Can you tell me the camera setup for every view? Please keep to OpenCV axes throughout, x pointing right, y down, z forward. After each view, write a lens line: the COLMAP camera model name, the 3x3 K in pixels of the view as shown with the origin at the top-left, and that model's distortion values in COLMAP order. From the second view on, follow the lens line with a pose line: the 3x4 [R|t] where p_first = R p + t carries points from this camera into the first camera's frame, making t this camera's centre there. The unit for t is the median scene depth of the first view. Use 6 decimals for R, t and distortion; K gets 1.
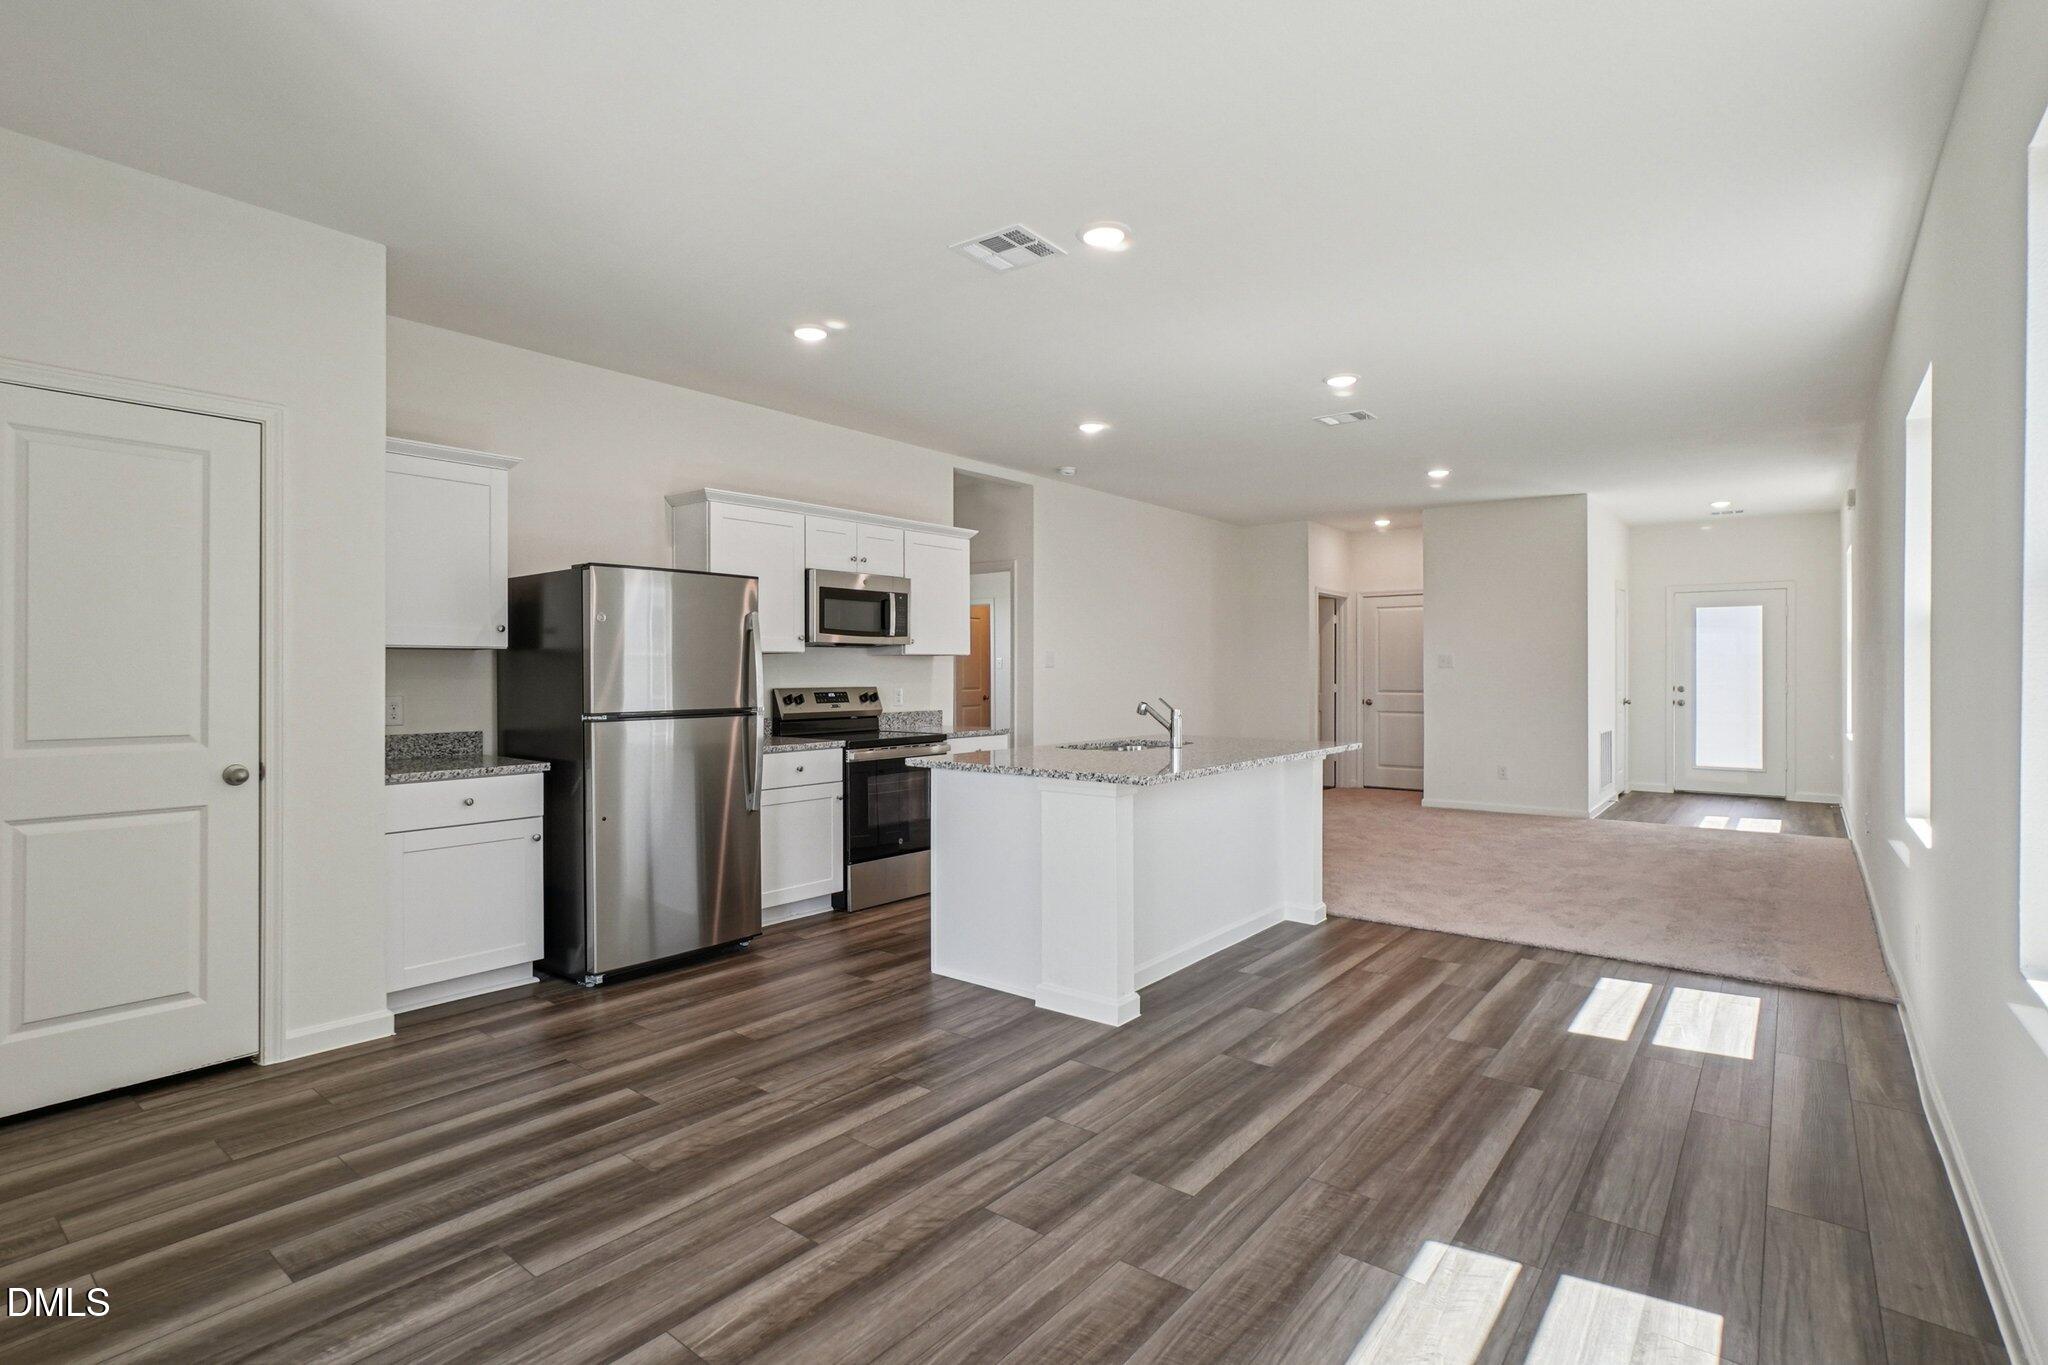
lens RADIAL K [[980.7, 0, 941.2], [0, 980.7, 665.3], [0, 0, 1]] dist [-0.042741, 0.021472]
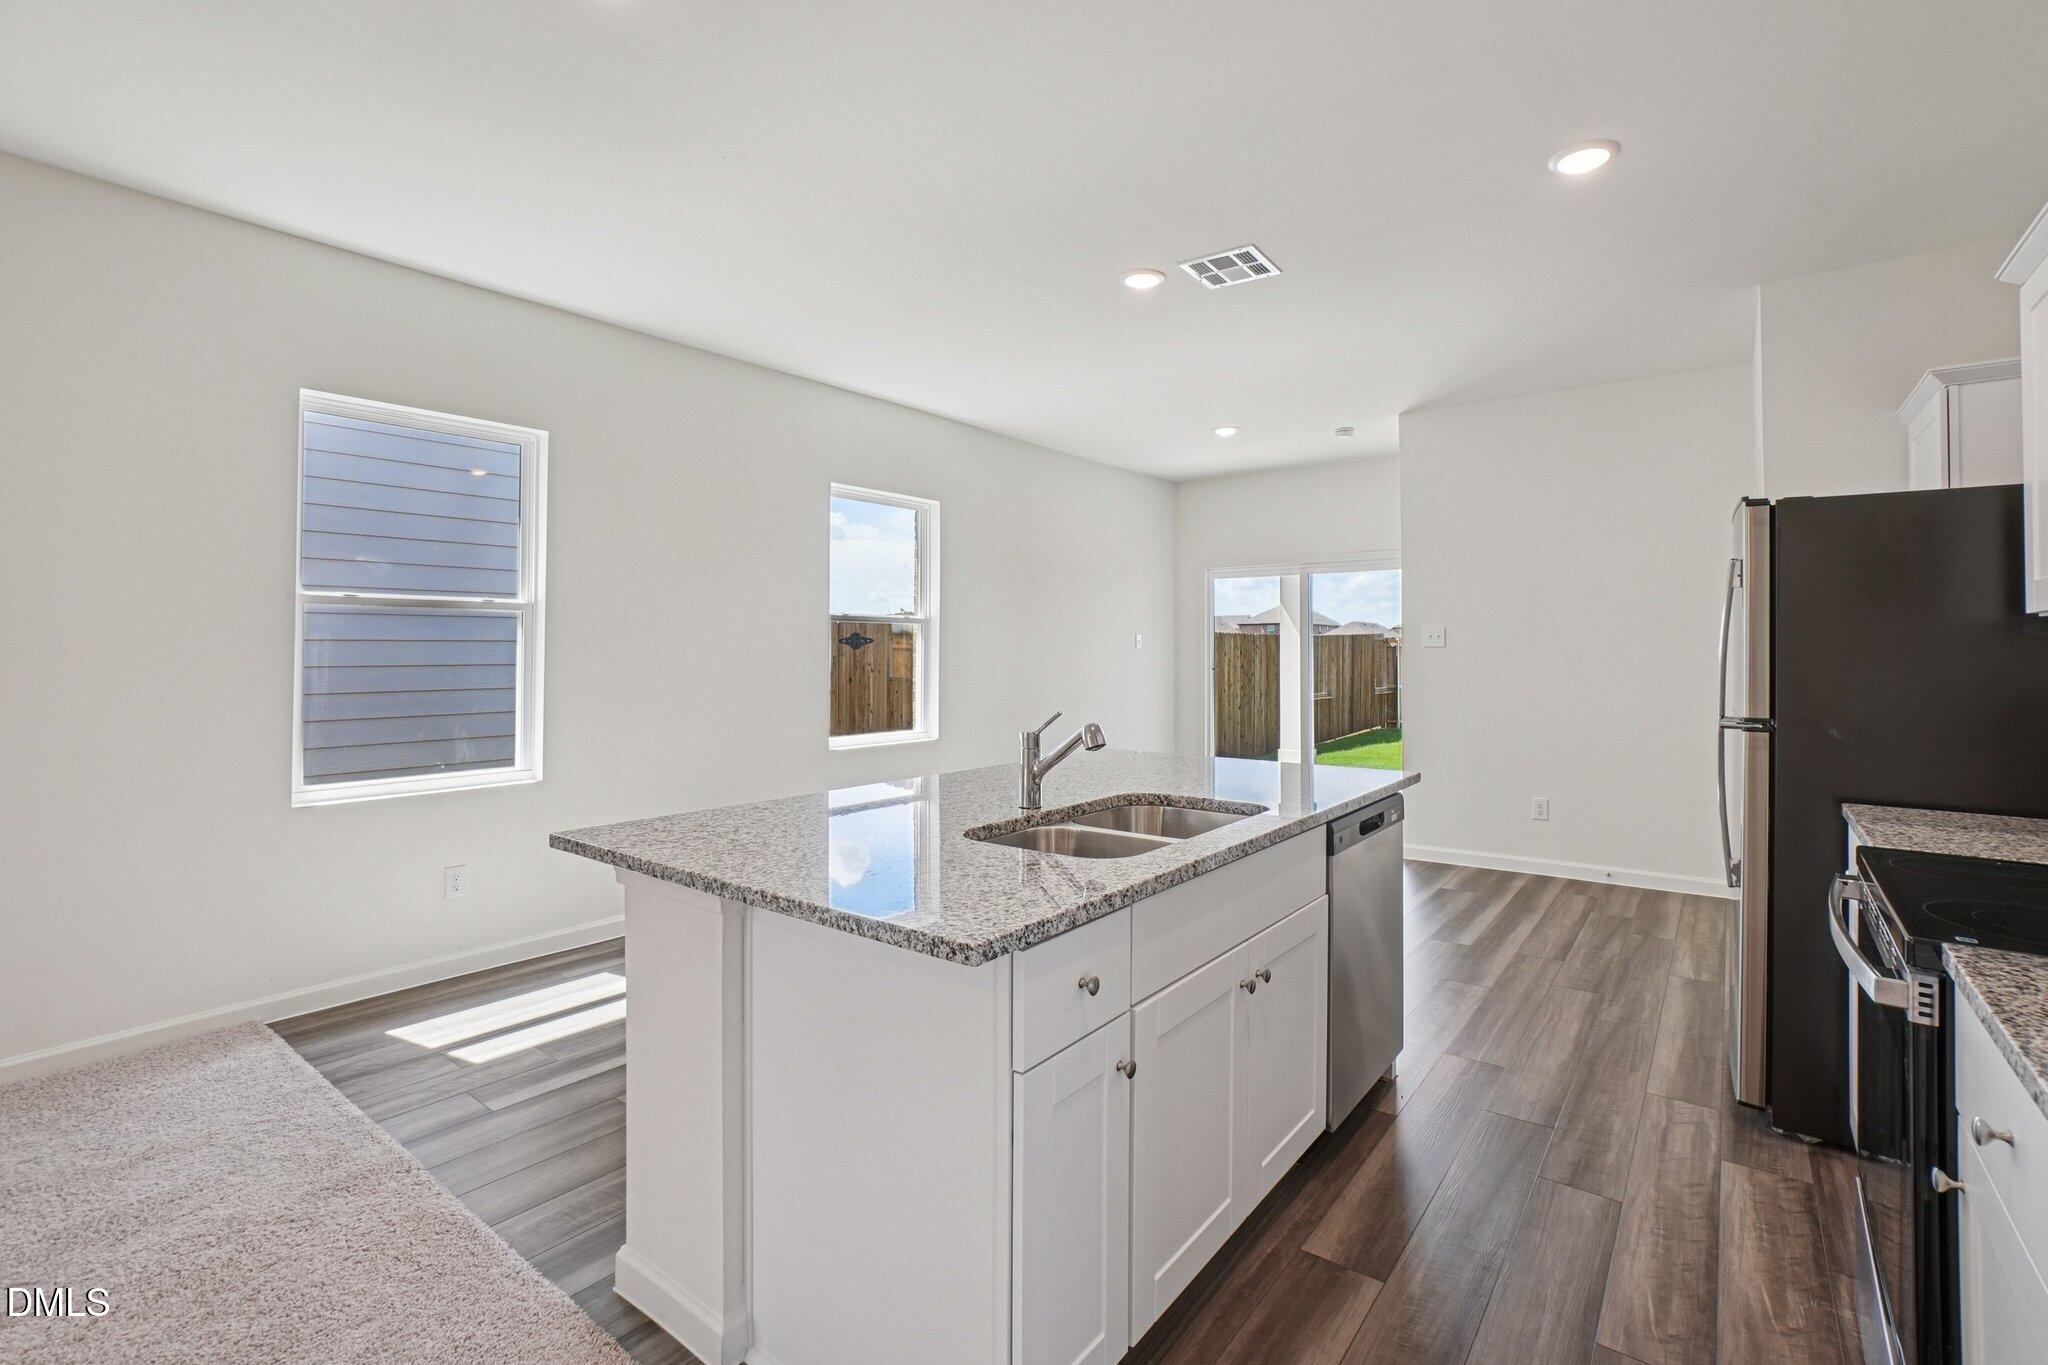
lens RADIAL K [[910.7, 0, 1033.8], [0, 910.7, 668.6], [0, 0, 1]] dist [-0.057917, 0.020179]
pose [[-0.995296, -0.001303, -0.096875, 0.422148], [-0.002754, 0.999886, 0.014849, 0.013339], [0.096844, 0.015046, -0.995186, 2.165341]]
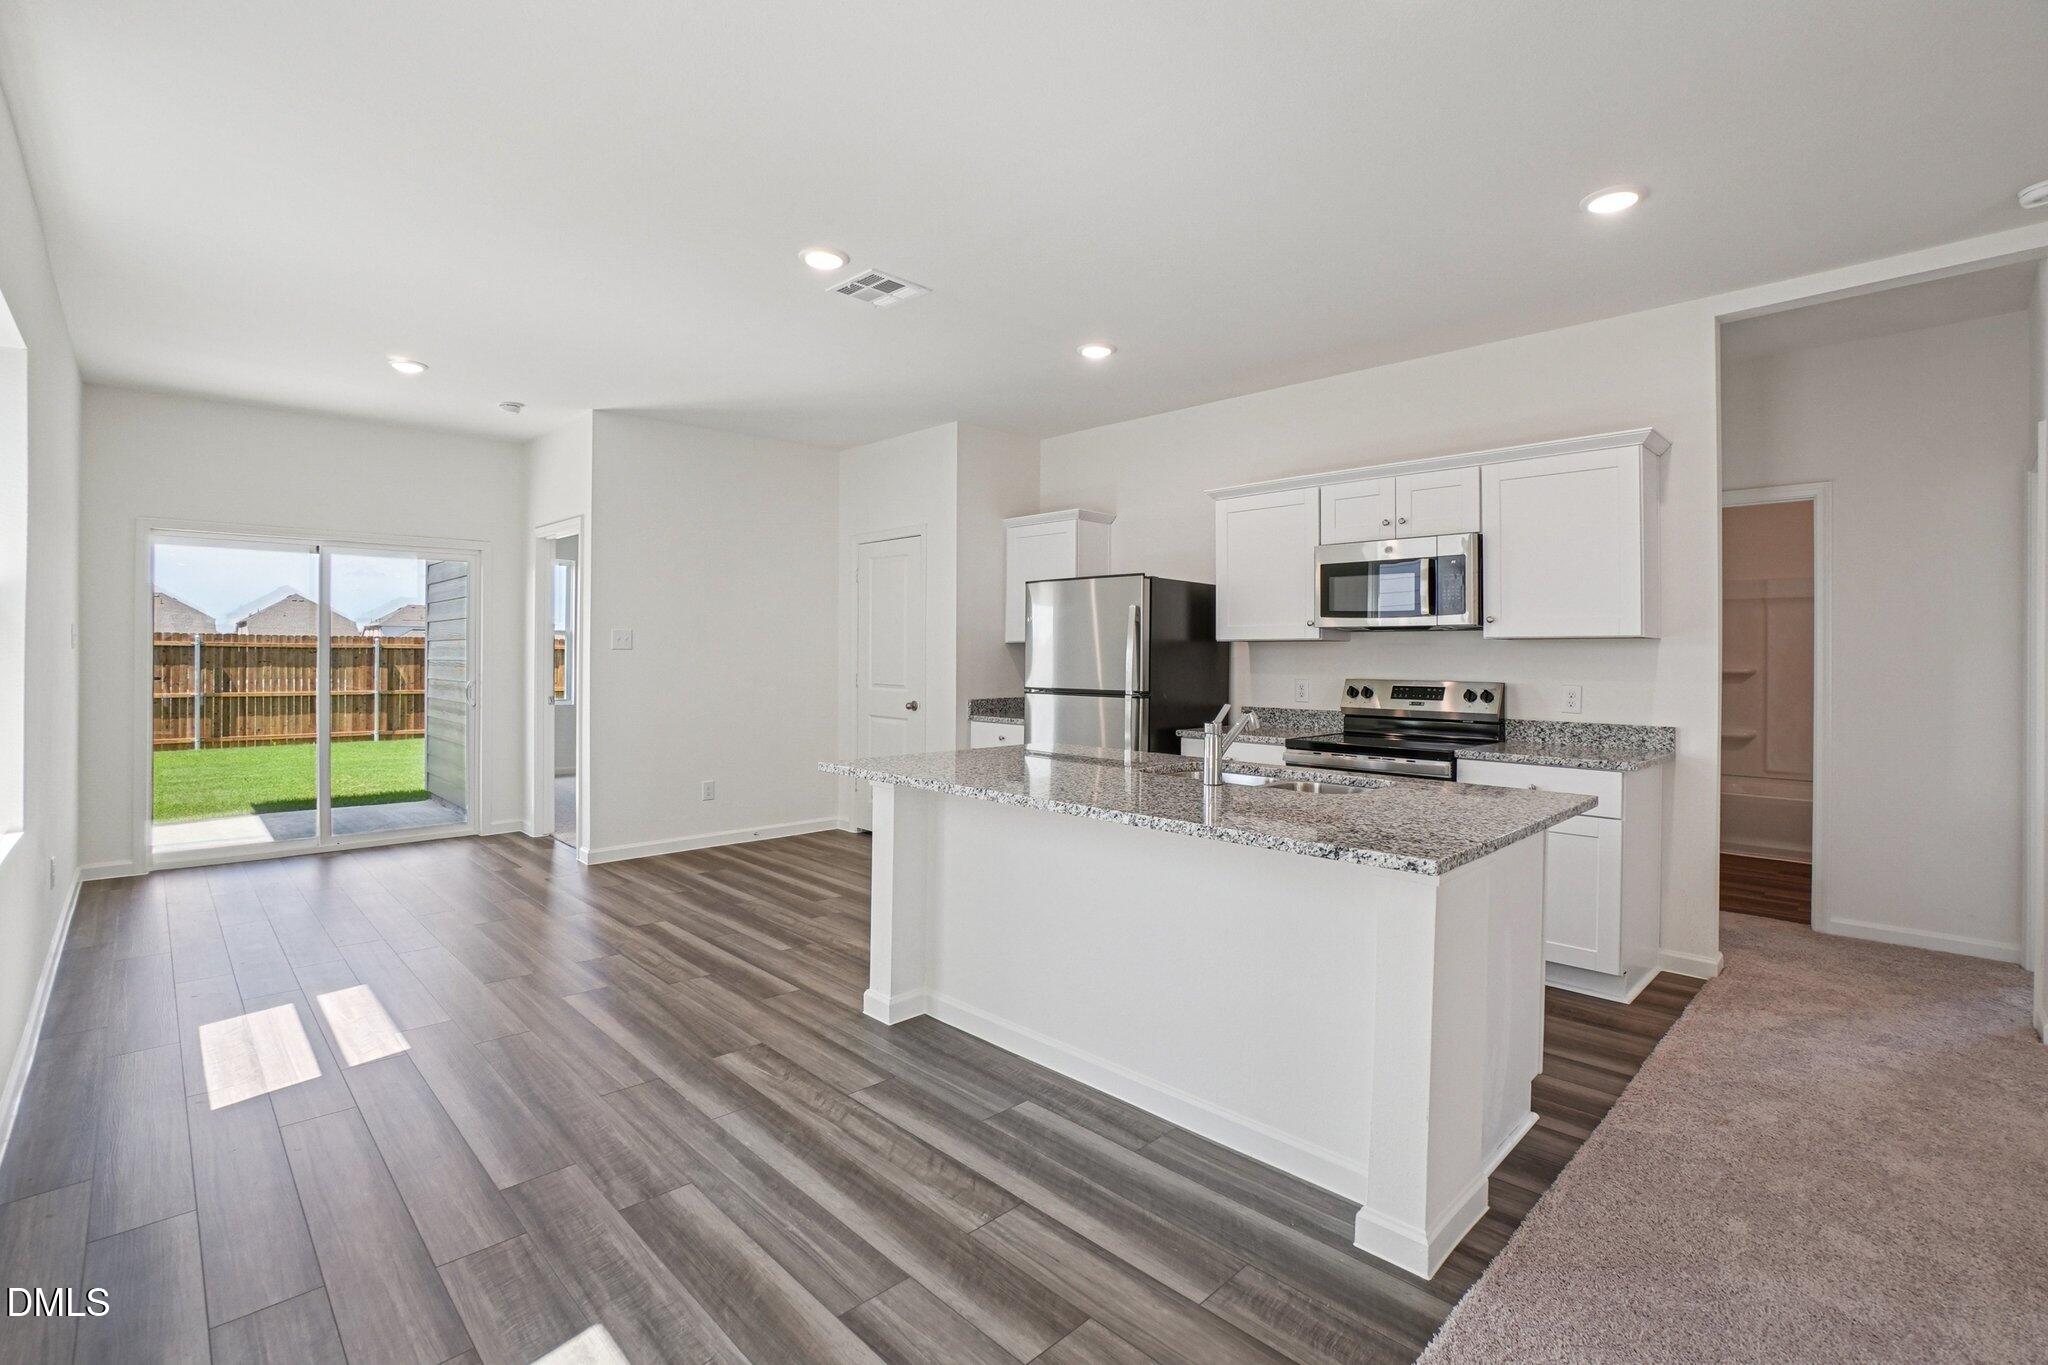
lens RADIAL K [[902.3, 0, 1019.9], [0, 902.3, 641.6], [0, 0, 1]] dist [-0.056383, 0.020996]
pose [[-0.052227, -0.015227, -0.998519, 1.213659], [-0.002471, 0.999883, -0.015119, 0.004376], [0.998632, 0.001678, -0.052258, 1.340601]]
